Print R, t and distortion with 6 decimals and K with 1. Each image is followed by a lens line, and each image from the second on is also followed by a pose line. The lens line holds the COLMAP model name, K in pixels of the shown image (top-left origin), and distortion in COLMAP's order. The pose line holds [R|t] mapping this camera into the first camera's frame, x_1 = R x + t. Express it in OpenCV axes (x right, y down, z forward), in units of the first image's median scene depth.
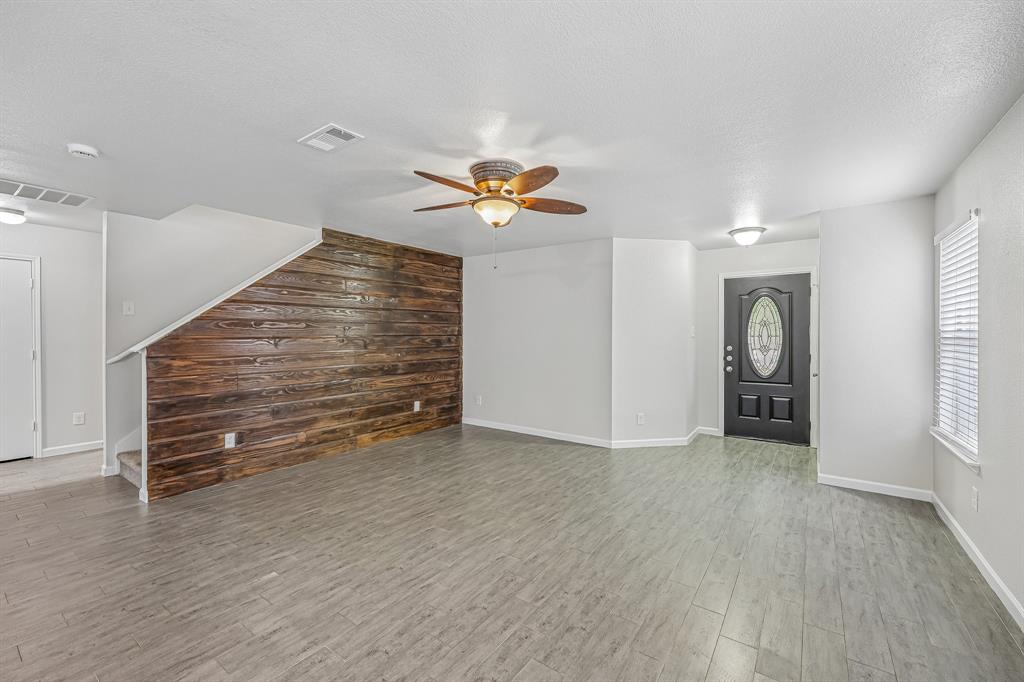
lens RADIAL K [[424.1, 0, 516.2], [0, 424.1, 336.4], [0, 0, 1]] dist [-0.001264, 0.000003]
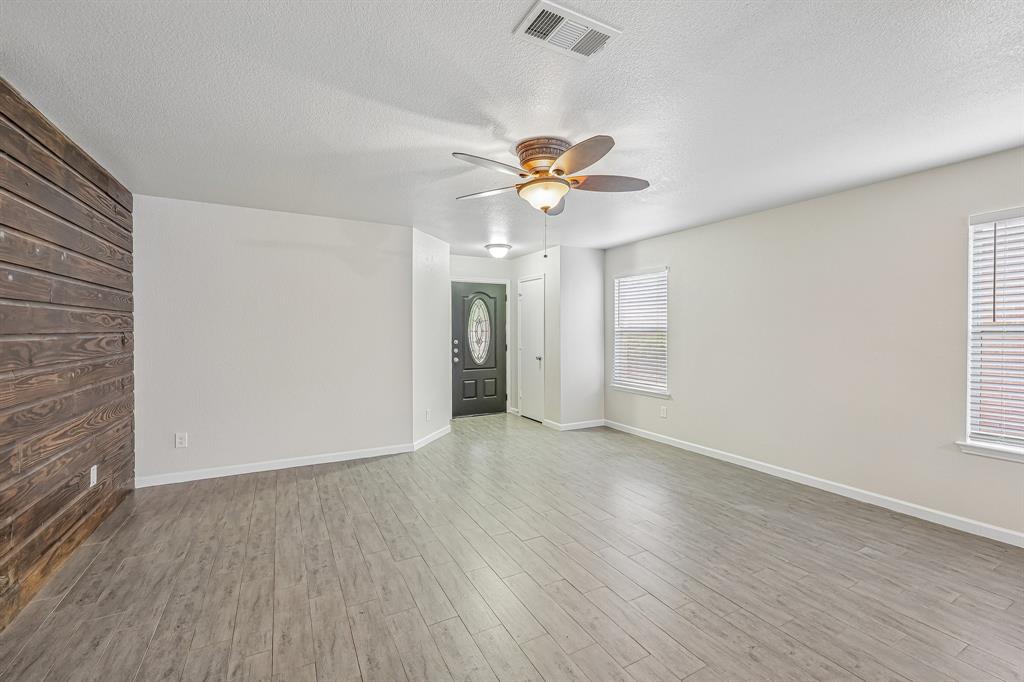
lens RADIAL K [[424.0, 0, 517.0], [0, 424.0, 334.5], [0, 0, 1]] dist [0.000900, -0.000067]
pose [[0.442229, -0.011946, 0.896823, -0.538808], [0.007386, 0.999926, 0.009677, -0.002578], [-0.896872, 0.002344, 0.442284, 0.393459]]
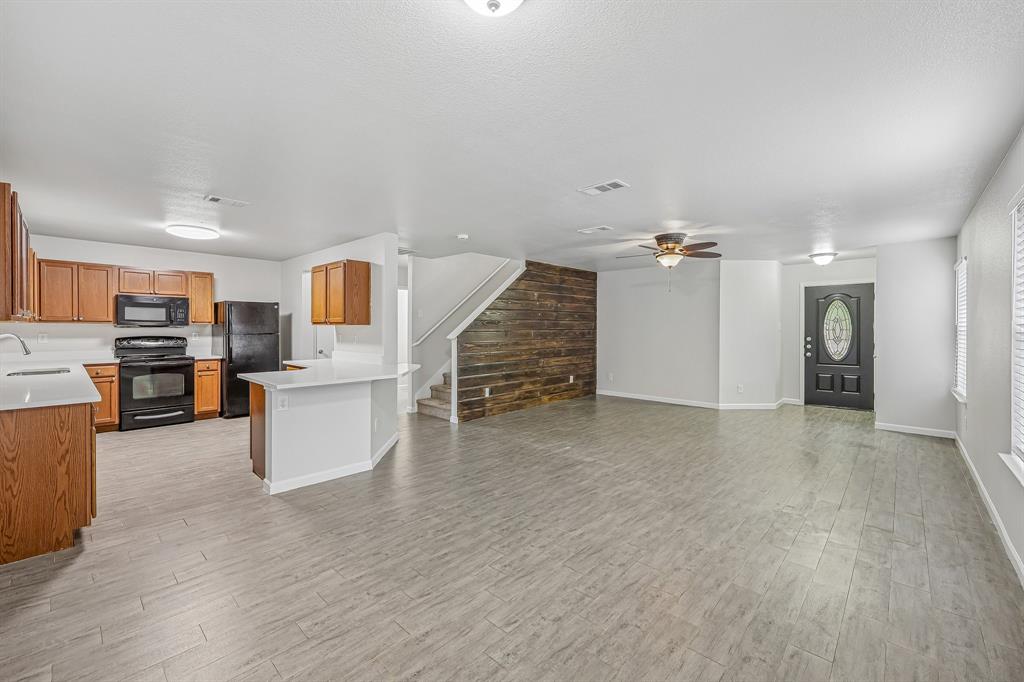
lens RADIAL K [[423.7, 0, 512.1], [0, 423.7, 331.0], [0, 0, 1]] dist [-0.009476, 0.000063]
pose [[0.990528, -0.000243, -0.137312, -0.277734], [0.000388, 0.999999, 0.001033, 0.001448], [0.137312, -0.001076, 0.990527, -0.512086]]
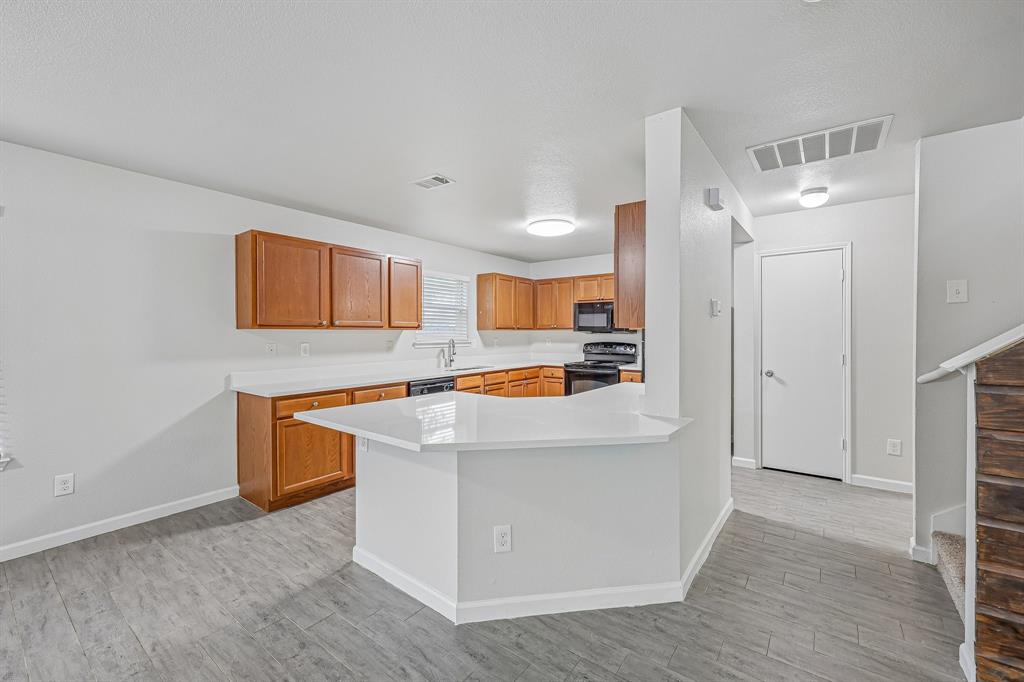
lens RADIAL K [[416.0, 0, 513.8], [0, 416.0, 337.7], [0, 0, 1]] dist [-0.001019, 0.000137]
pose [[-0.033279, 0.005995, -0.999428, -0.271628], [-0.004930, 0.999969, 0.006163, -0.001997], [0.999434, 0.005132, -0.033249, 0.346369]]
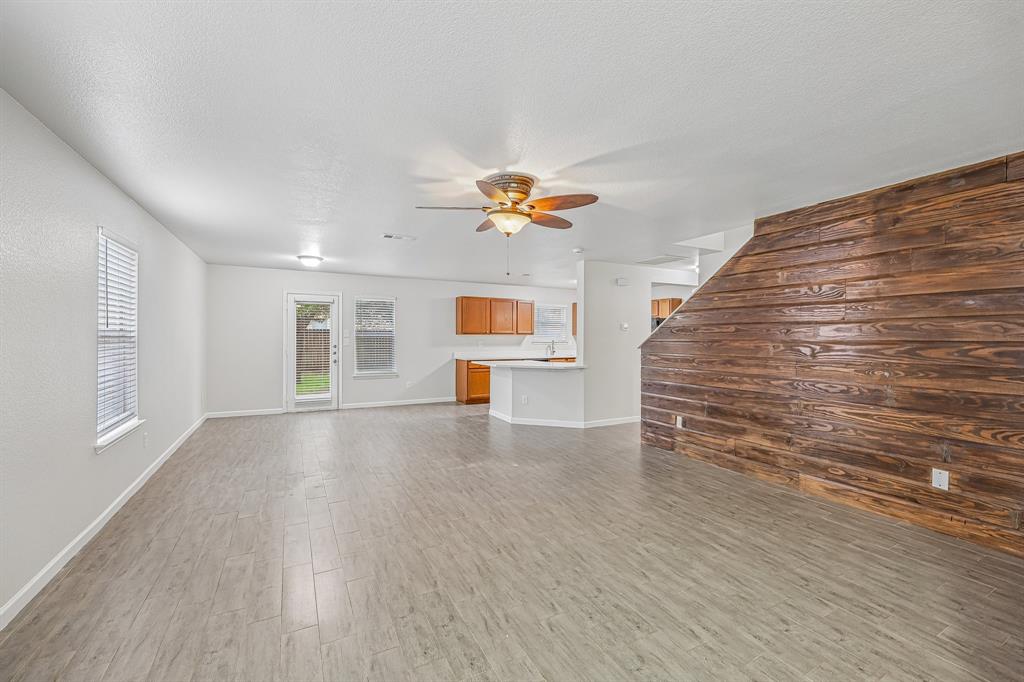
lens RADIAL K [[424.1, 0, 516.2], [0, 424.1, 336.4], [0, 0, 1]] dist [-0.001264, 0.000003]
pose [[-0.454713, -0.005906, -0.890618, 0.540313], [-0.010928, 0.999940, -0.001052, -0.003117], [0.890571, 0.009255, -0.454750, 0.908955]]
